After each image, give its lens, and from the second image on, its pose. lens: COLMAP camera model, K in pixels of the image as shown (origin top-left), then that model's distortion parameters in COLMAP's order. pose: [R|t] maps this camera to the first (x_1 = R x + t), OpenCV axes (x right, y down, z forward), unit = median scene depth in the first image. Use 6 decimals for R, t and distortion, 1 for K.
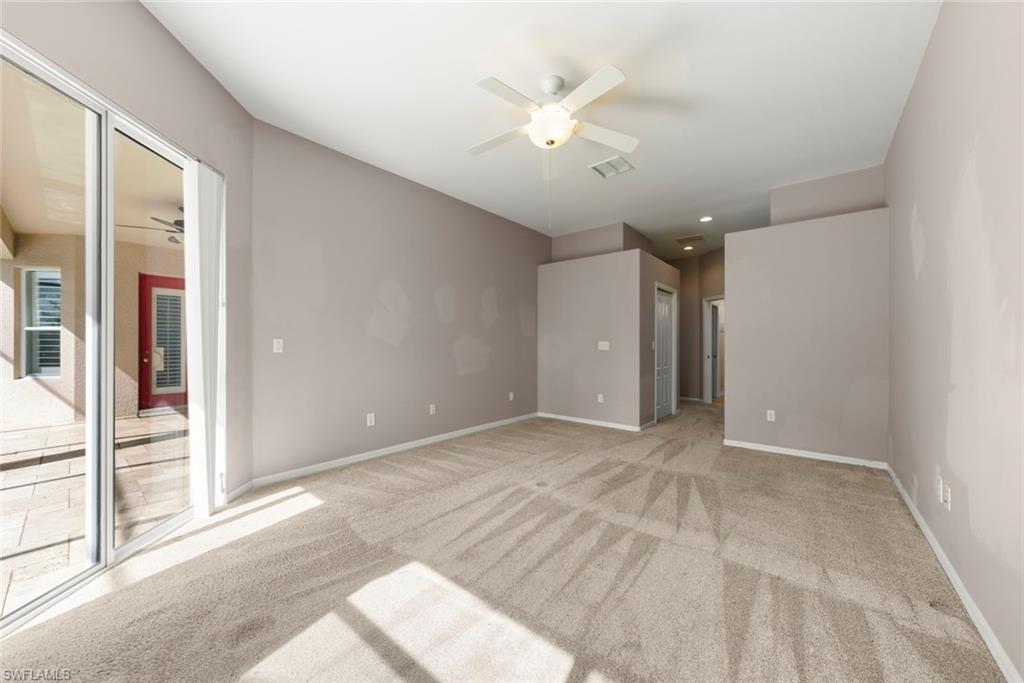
lens RADIAL K [[368.5, 0, 510.2], [0, 368.5, 341.6], [0, 0, 1]] dist [-0.000161, -0.000028]
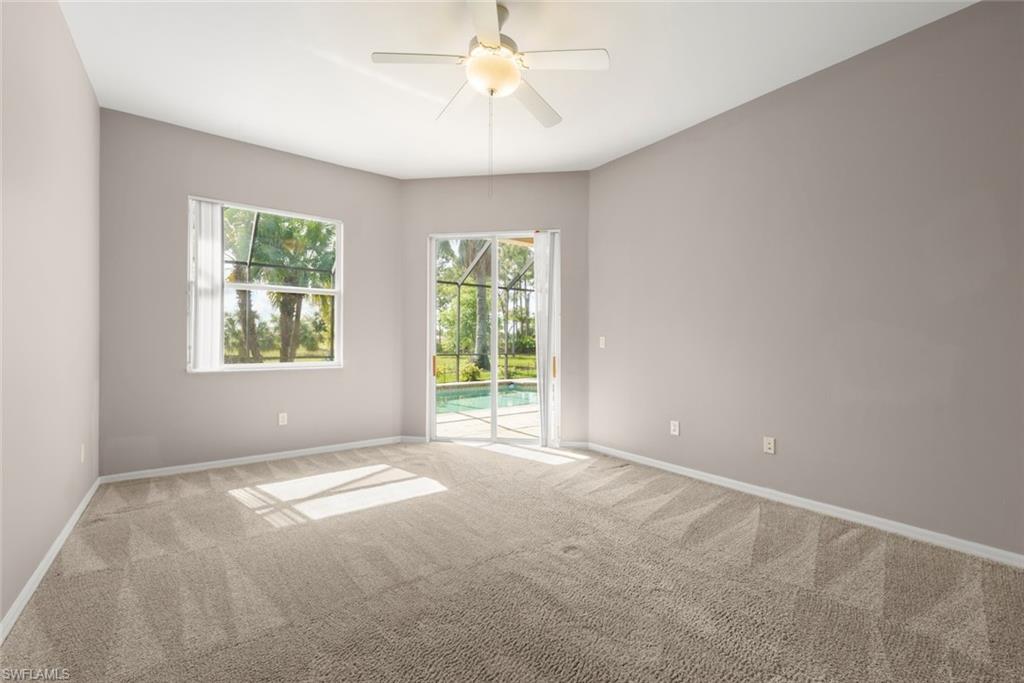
lens RADIAL K [[438.2, 0, 512.0], [0, 438.2, 341.5], [0, 0, 1]] dist [0.000413, 0.000011]
pose [[-0.248073, -0.004668, -0.968730, 0.881212], [0.003841, 0.999976, -0.005802, 0.016673], [0.968734, -0.005160, -0.248050, 1.094037]]
